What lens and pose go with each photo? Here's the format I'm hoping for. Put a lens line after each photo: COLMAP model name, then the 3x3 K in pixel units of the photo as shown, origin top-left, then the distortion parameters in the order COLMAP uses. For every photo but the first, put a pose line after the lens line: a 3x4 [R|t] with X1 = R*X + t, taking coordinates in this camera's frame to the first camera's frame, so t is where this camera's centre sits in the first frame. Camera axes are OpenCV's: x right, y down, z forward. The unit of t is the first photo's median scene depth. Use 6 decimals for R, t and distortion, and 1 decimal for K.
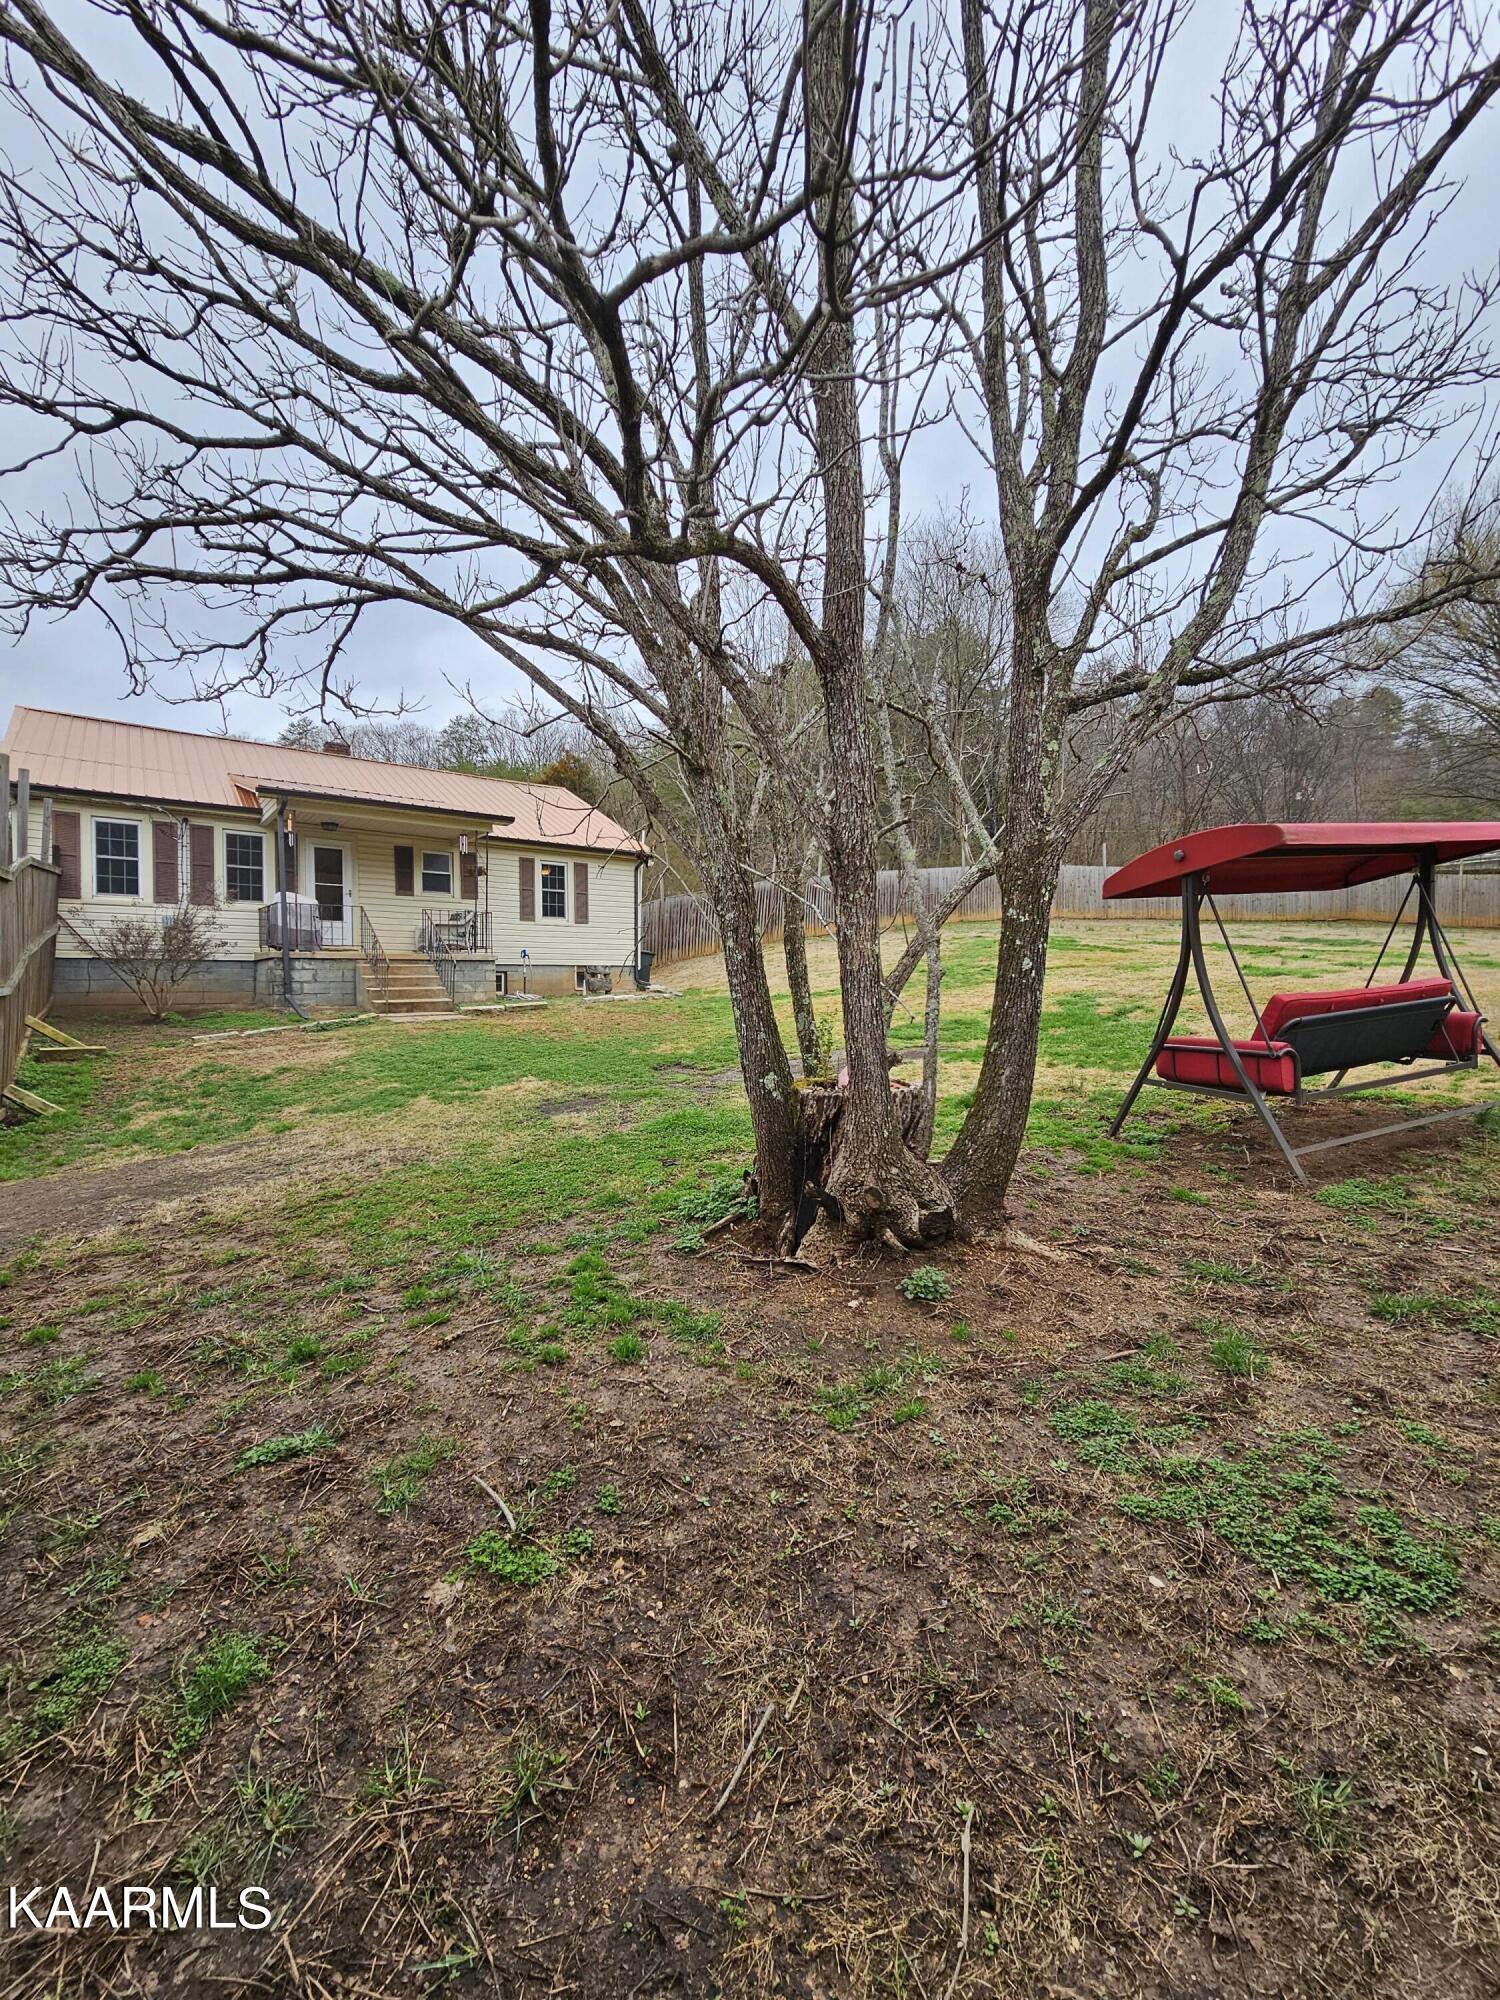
lens RADIAL K [[803.4, 0, 748.0], [0, 803.4, 990.5], [0, 0, 1]] dist [-0.000635, -0.000030]
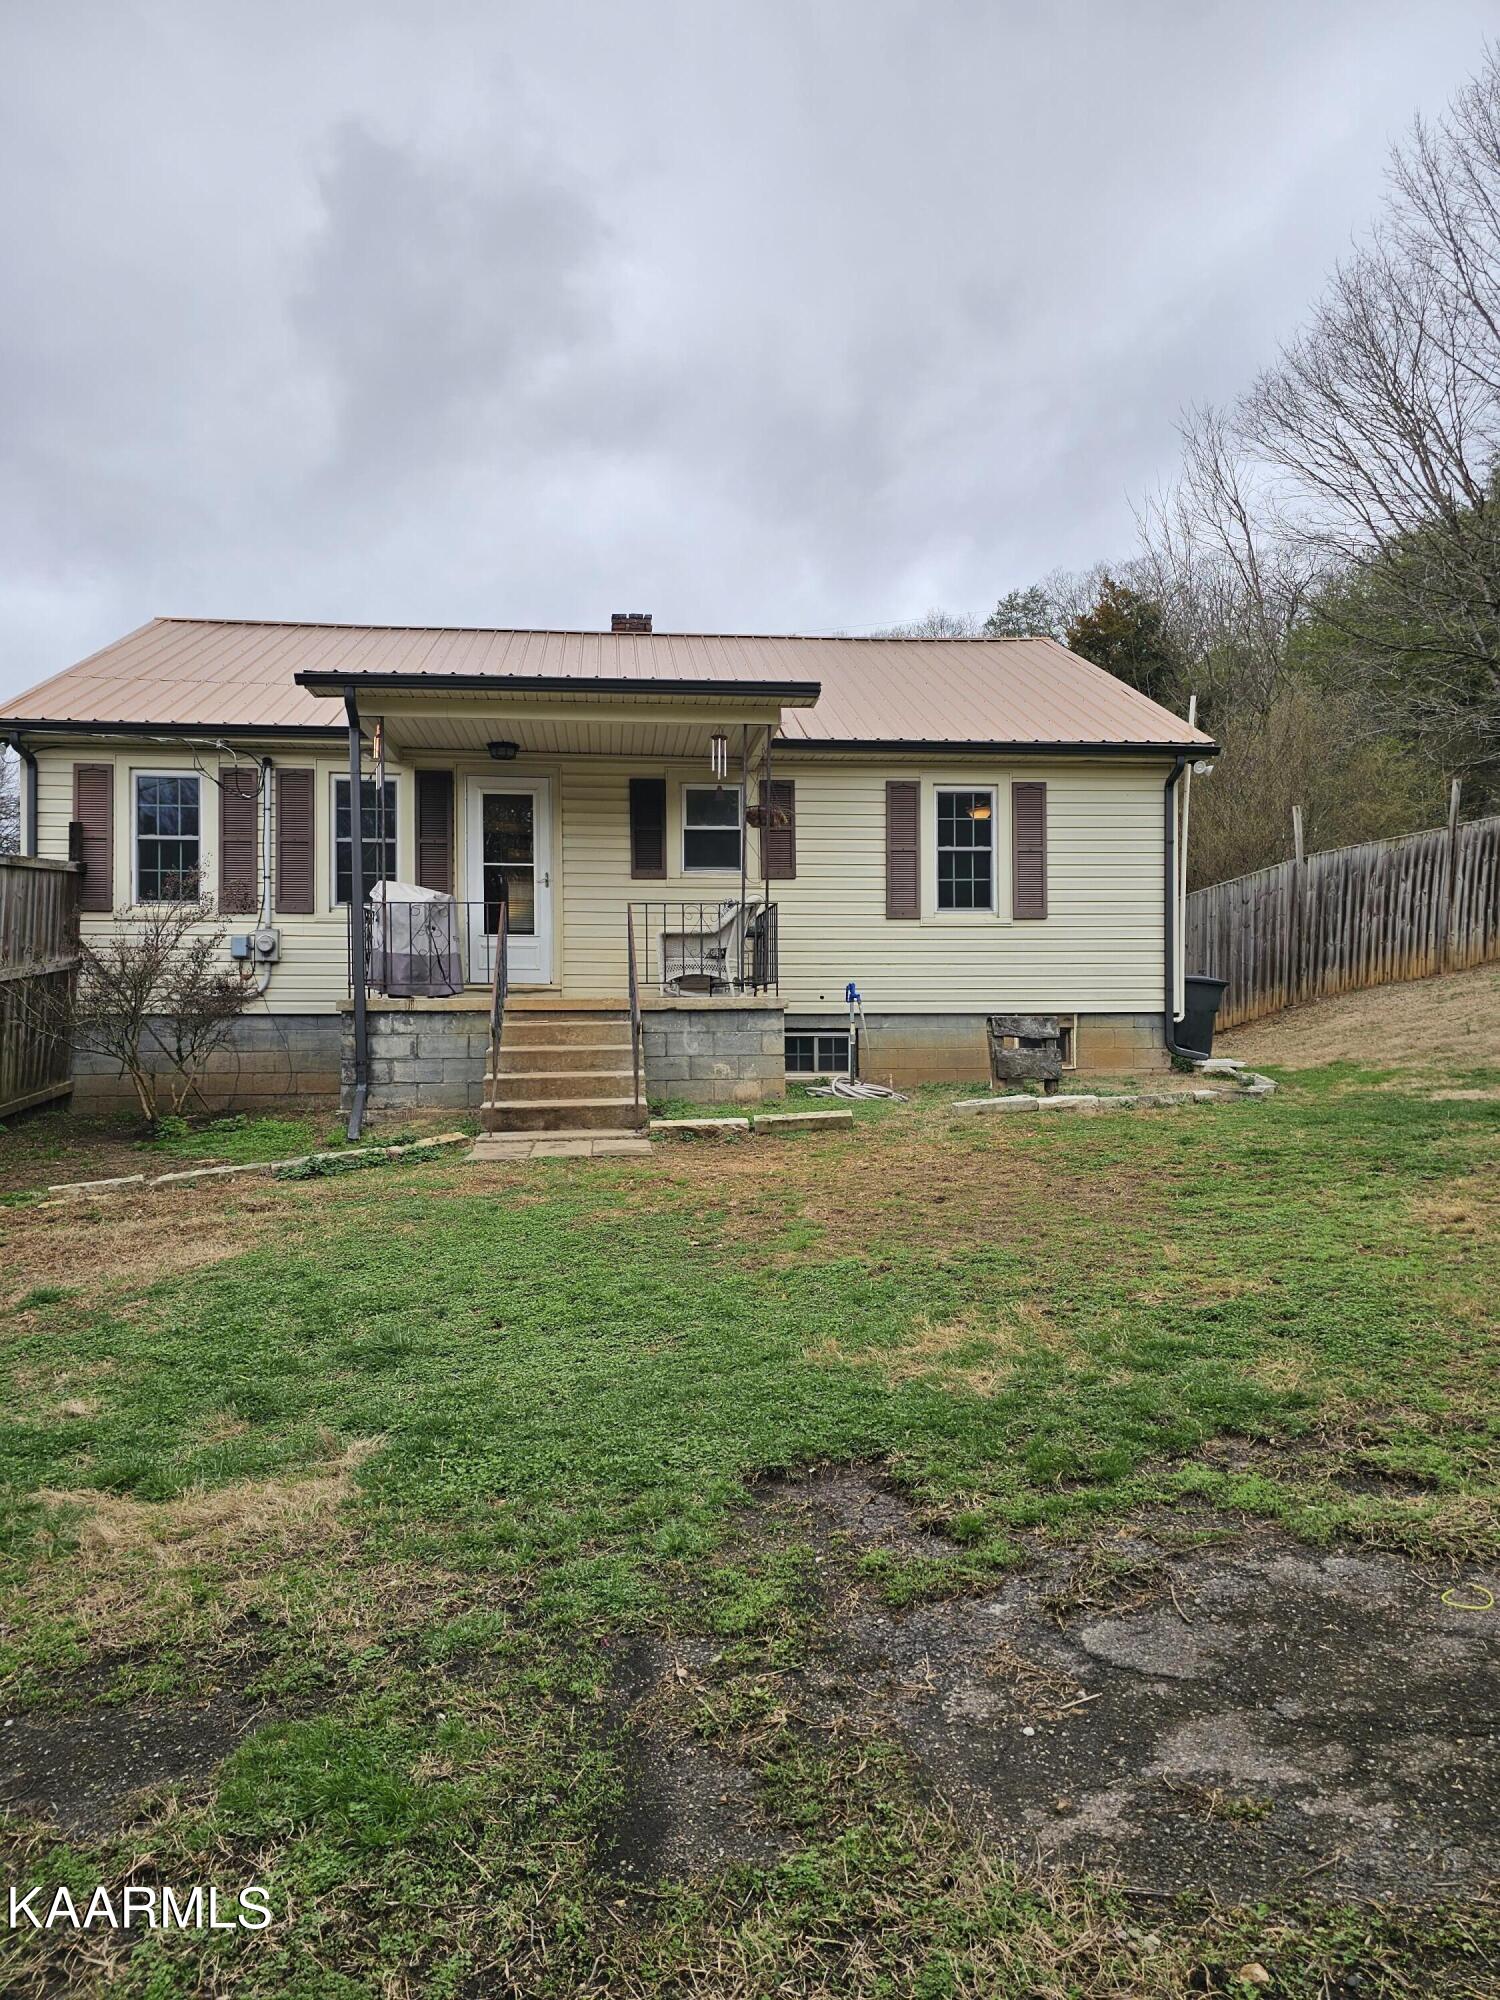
lens RADIAL K [[1346.6, 0, 754.0], [0, 1346.6, 1005.6], [0, 0, 1]] dist [0.042471, 0.000211]
pose [[0.844555, -0.006189, -0.535433, 0.074041], [-0.005654, 0.999774, -0.020475, -0.024339], [0.535439, 0.020320, 0.844329, 0.352683]]
